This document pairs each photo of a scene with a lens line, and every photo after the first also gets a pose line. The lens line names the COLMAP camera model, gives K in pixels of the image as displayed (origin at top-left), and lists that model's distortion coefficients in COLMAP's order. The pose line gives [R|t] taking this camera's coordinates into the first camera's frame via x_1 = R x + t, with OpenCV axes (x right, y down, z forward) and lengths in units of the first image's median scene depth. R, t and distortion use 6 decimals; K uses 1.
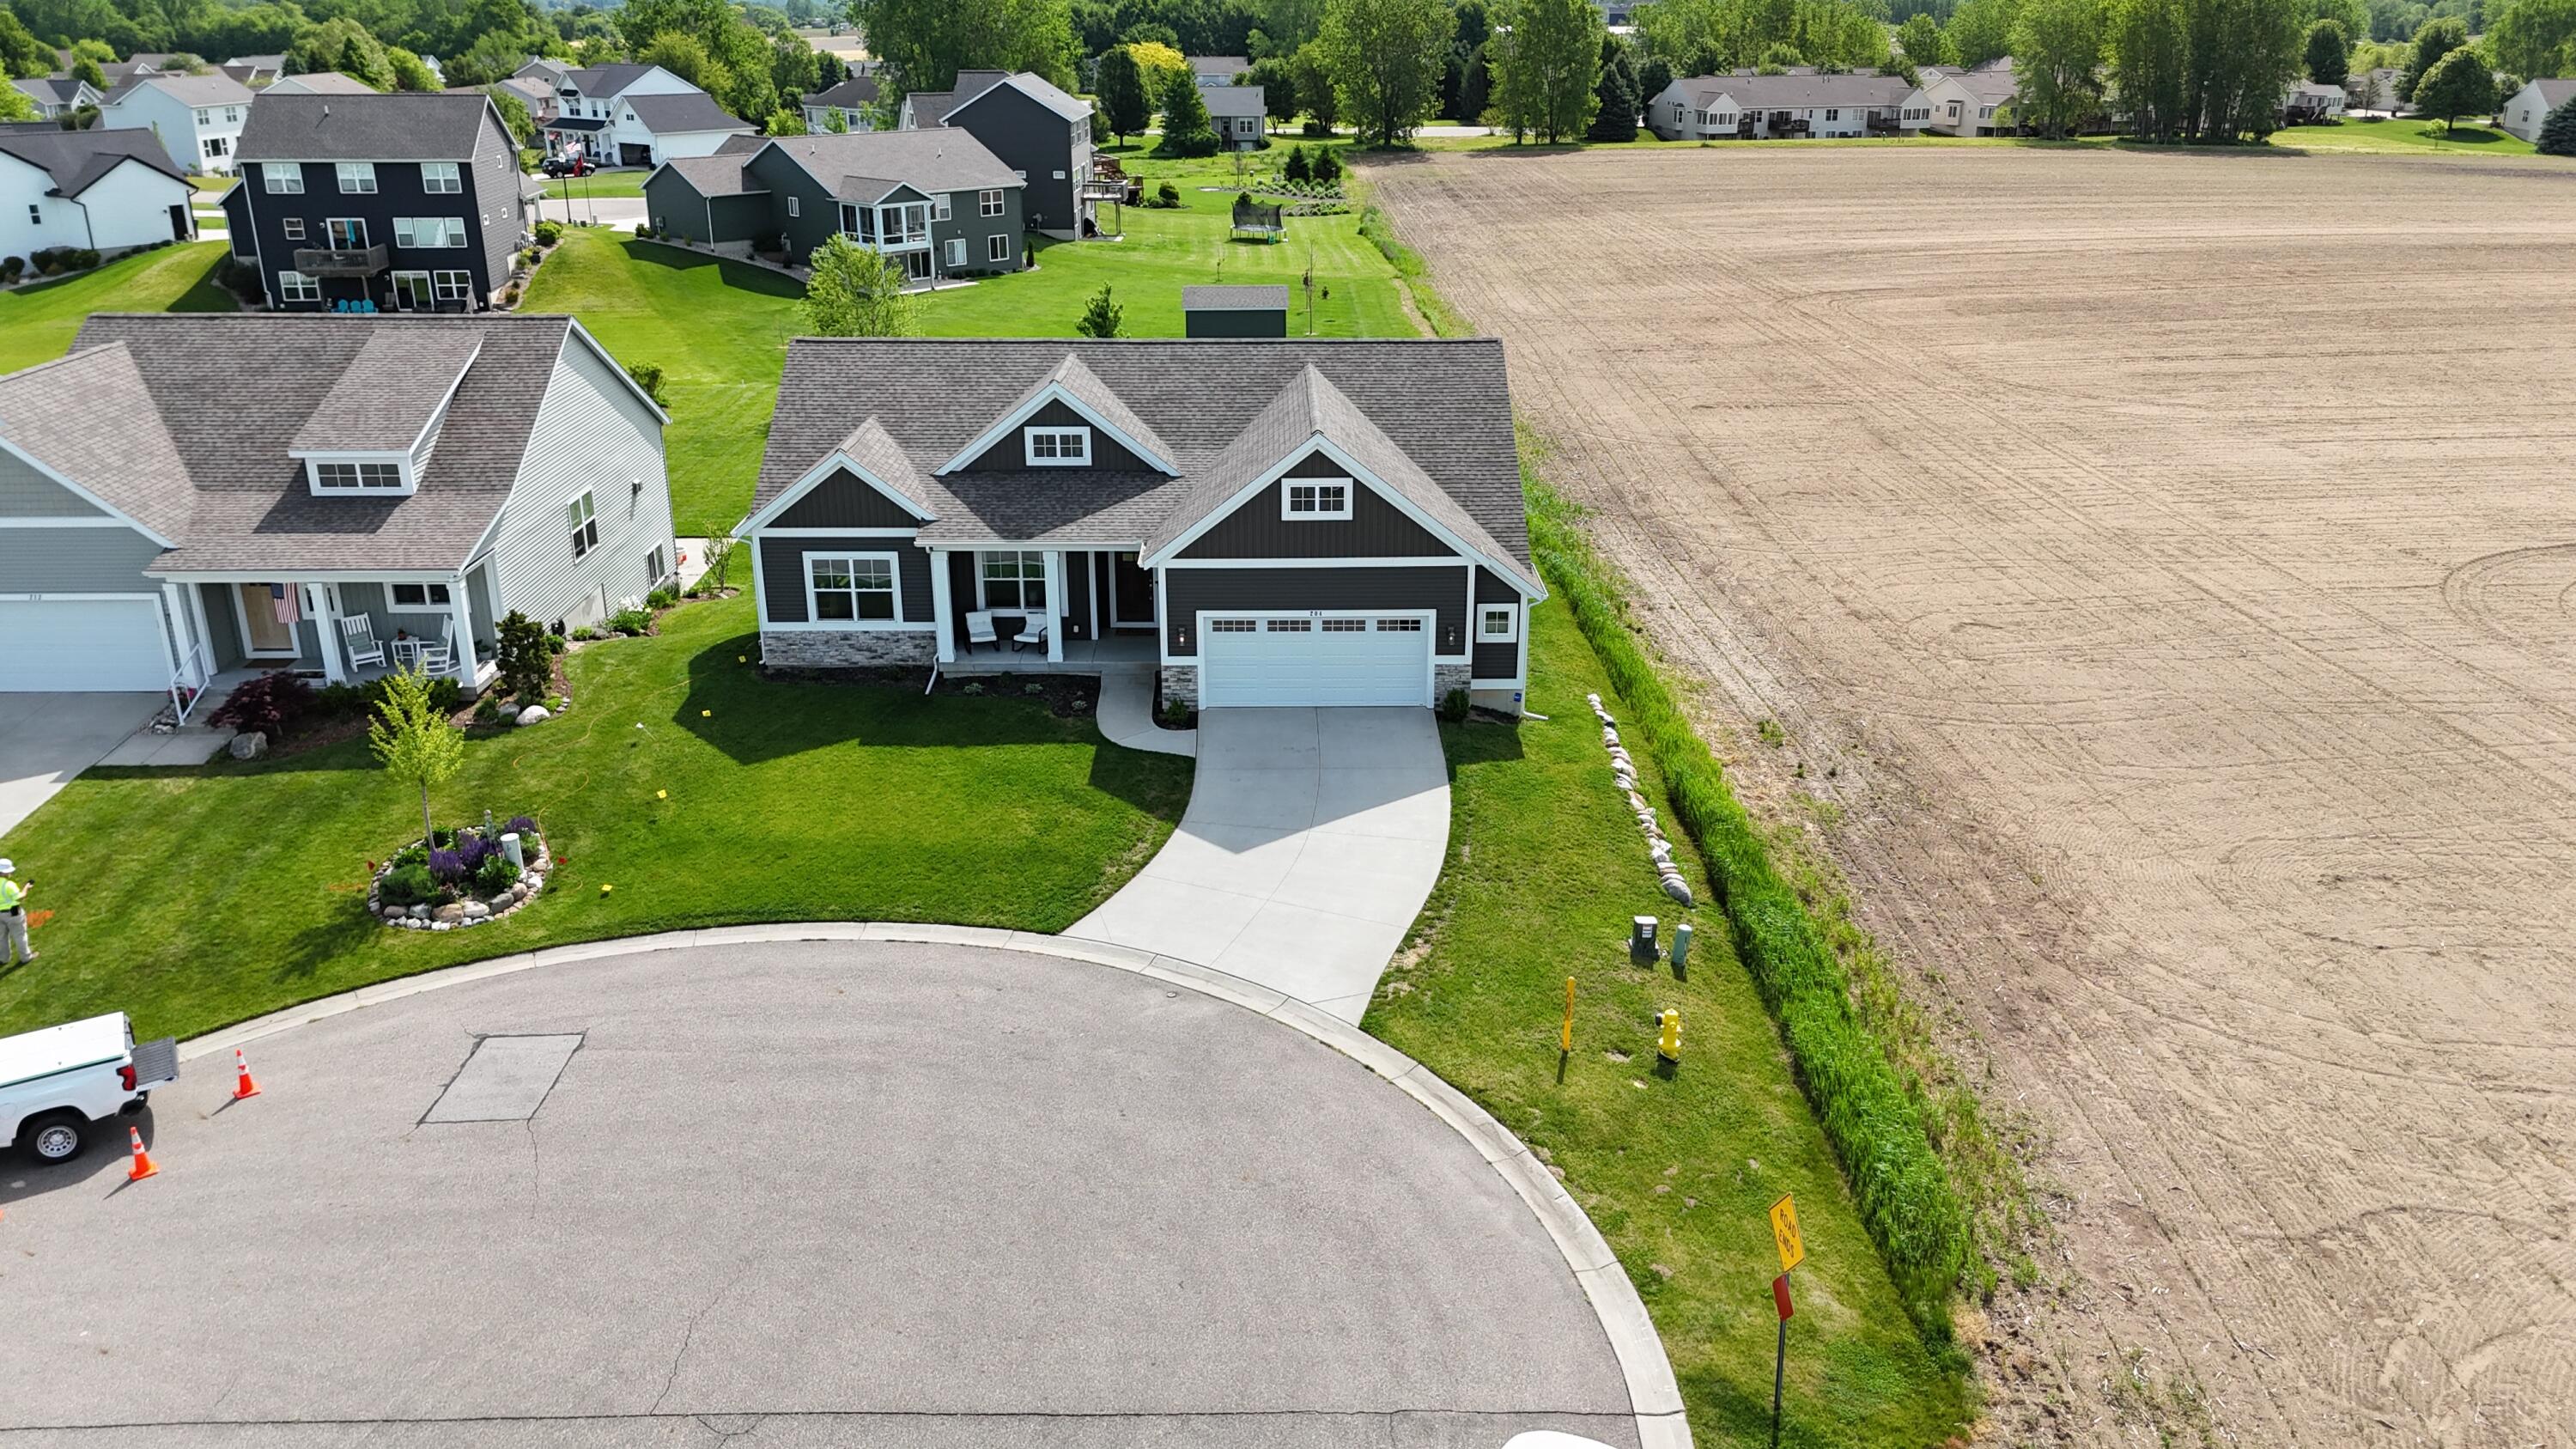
lens RADIAL K [[1904.2, 0, 1281.0], [0, 1904.2, 717.8], [0, 0, 1]] dist [0.065554, -0.061002]
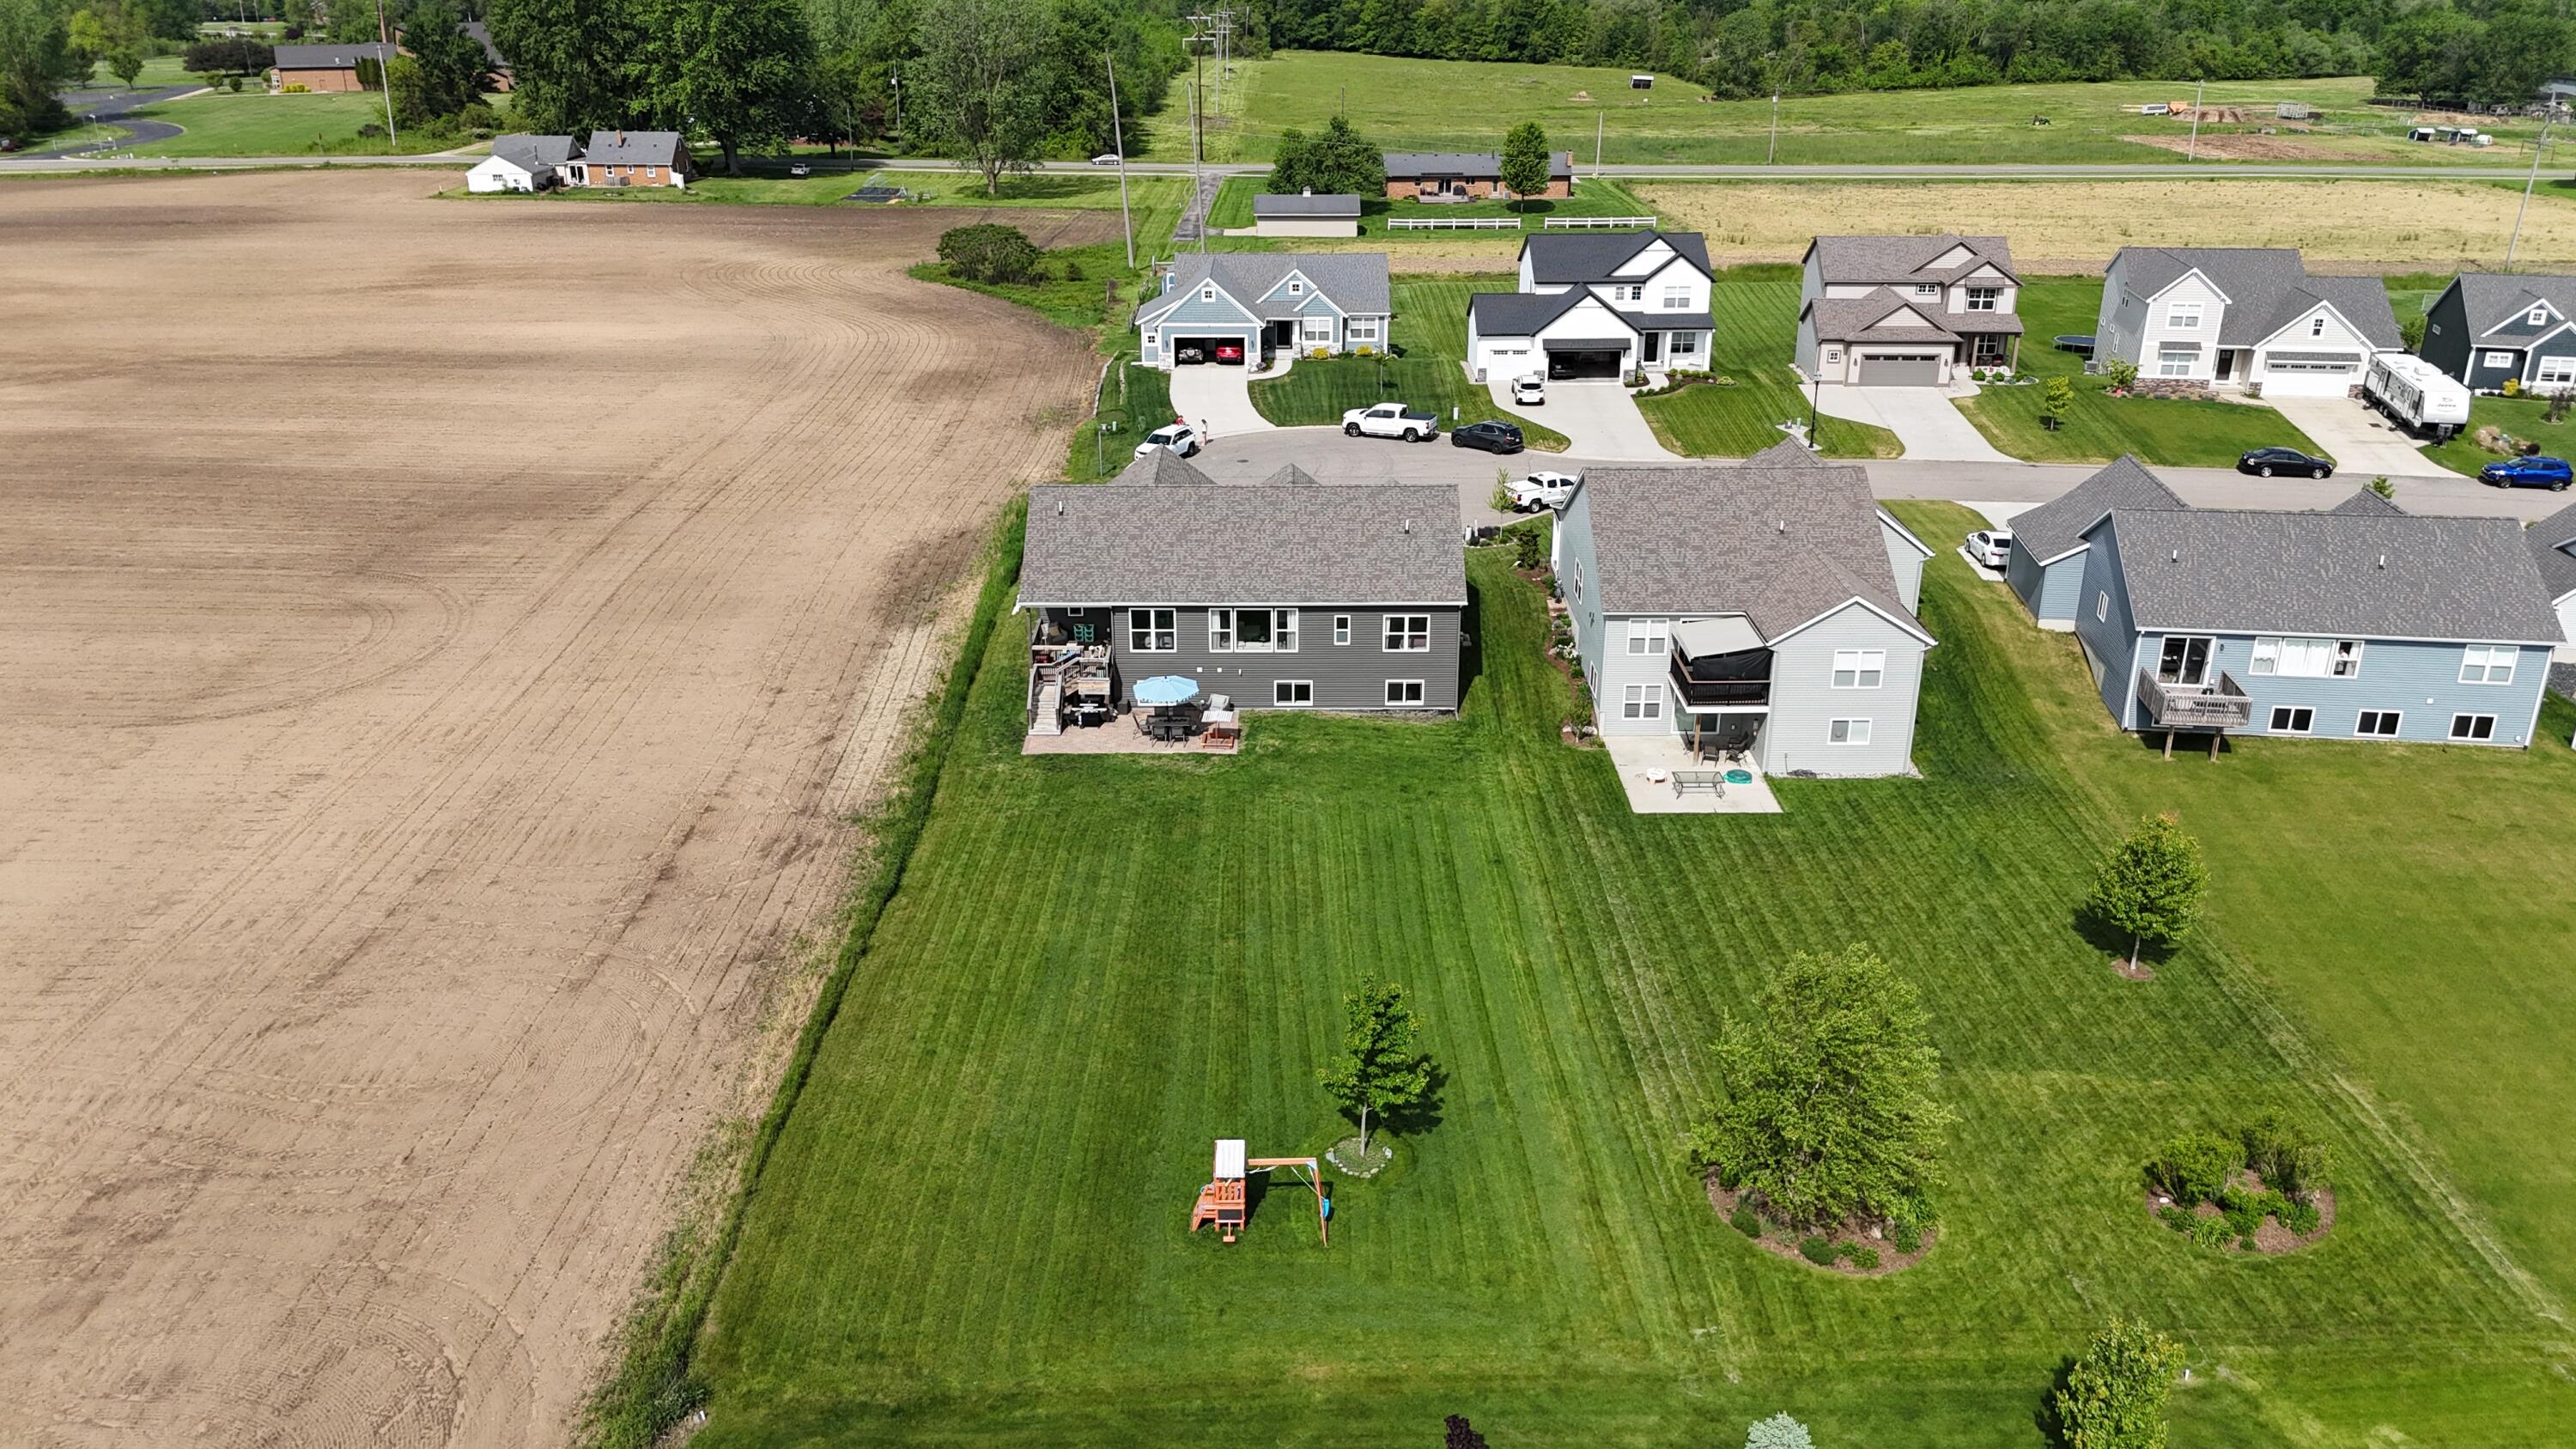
lens RADIAL K [[1904.2, 0, 1292.8], [0, 1904.2, 728.7], [0, 0, 1]] dist [0.065554, -0.061002]
pose [[-0.999989, 0.004390, 0.001895, -0.124469], [0.004501, 0.730624, 0.682766, -1.300499], [0.001613, 0.682766, -0.730635, 2.623042]]
